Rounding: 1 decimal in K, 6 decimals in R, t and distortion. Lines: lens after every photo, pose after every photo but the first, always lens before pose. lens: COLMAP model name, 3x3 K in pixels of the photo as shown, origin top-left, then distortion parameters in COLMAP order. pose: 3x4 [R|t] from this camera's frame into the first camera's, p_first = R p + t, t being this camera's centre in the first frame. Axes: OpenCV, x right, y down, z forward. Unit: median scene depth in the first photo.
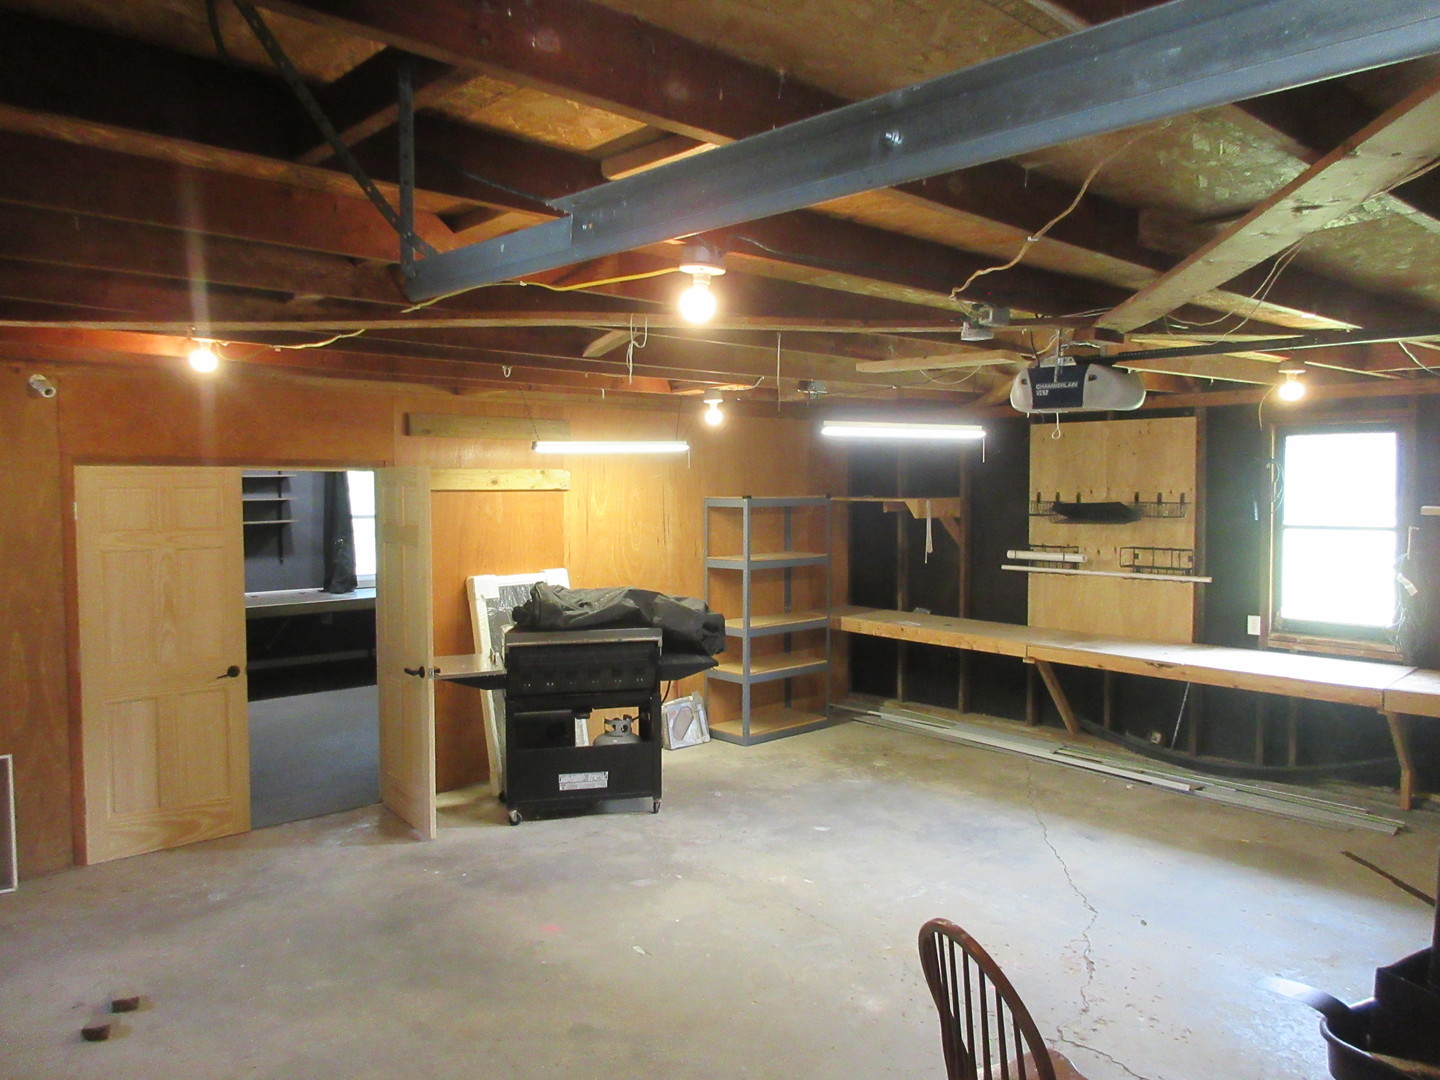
lens RADIAL K [[1080.0, 0, 718.3], [0, 1080.0, 536.5], [0, 0, 1]] dist [0.003262, 0.013592]
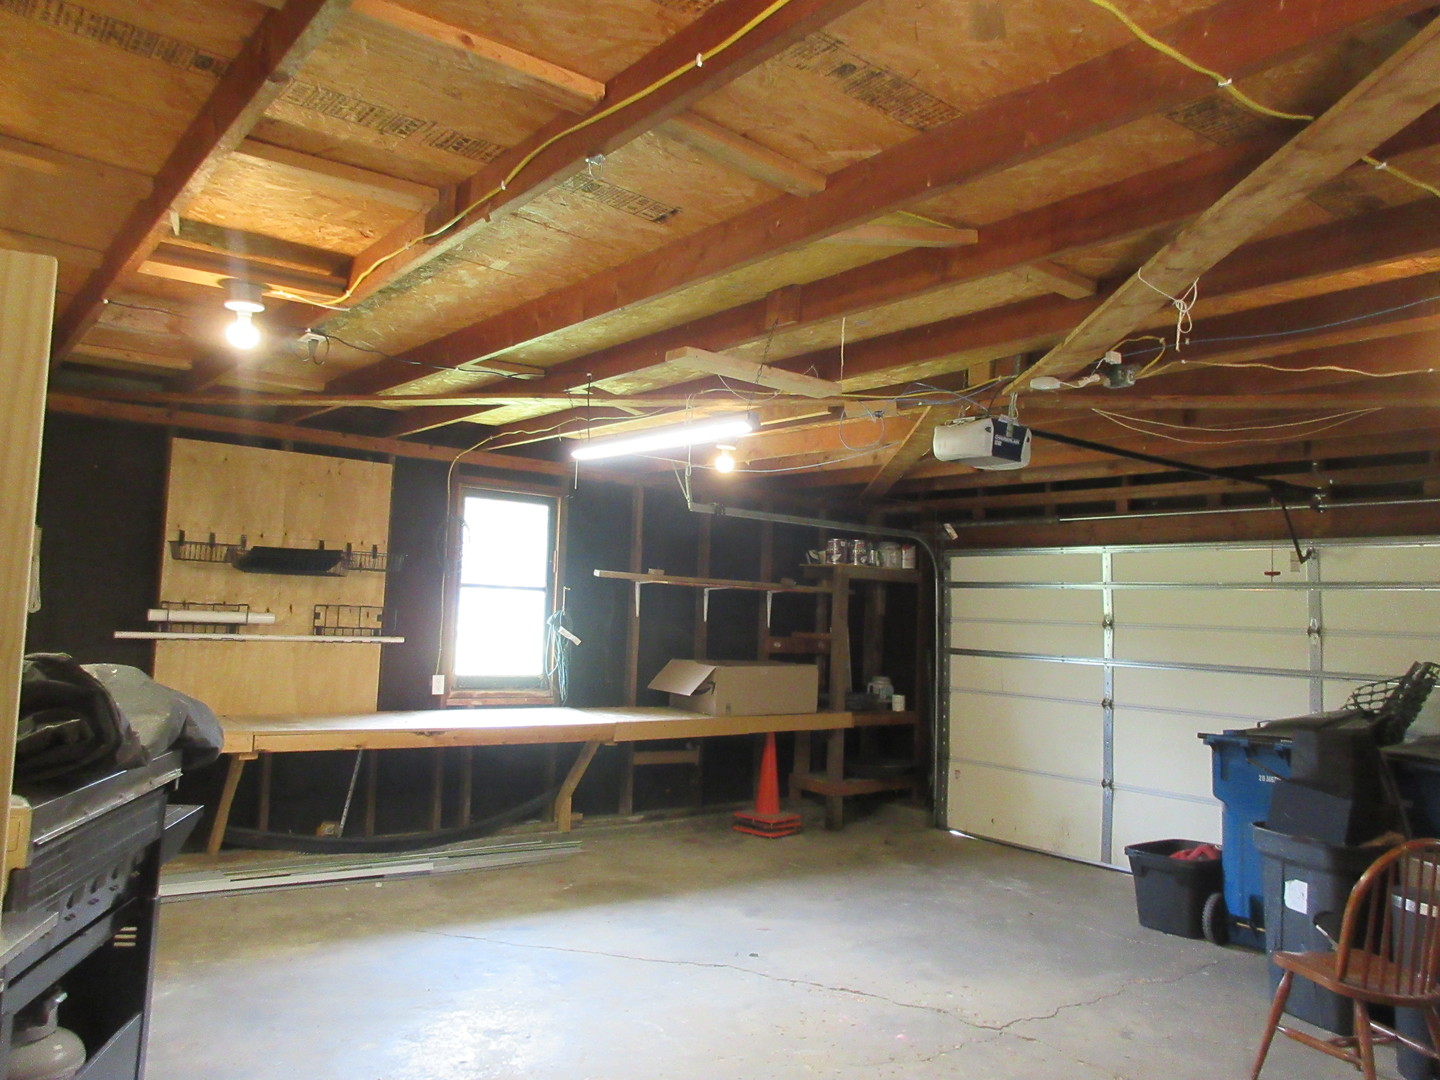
lens RADIAL K [[1080.0, 0, 724.0], [0, 1080.0, 540.4], [0, 0, 1]] dist [0.003262, 0.013592]
pose [[0.067874, 0.080023, 0.994479, -0.451676], [0.007308, 0.996711, -0.080702, 0.031491], [-0.997667, 0.012745, 0.067066, 0.650584]]
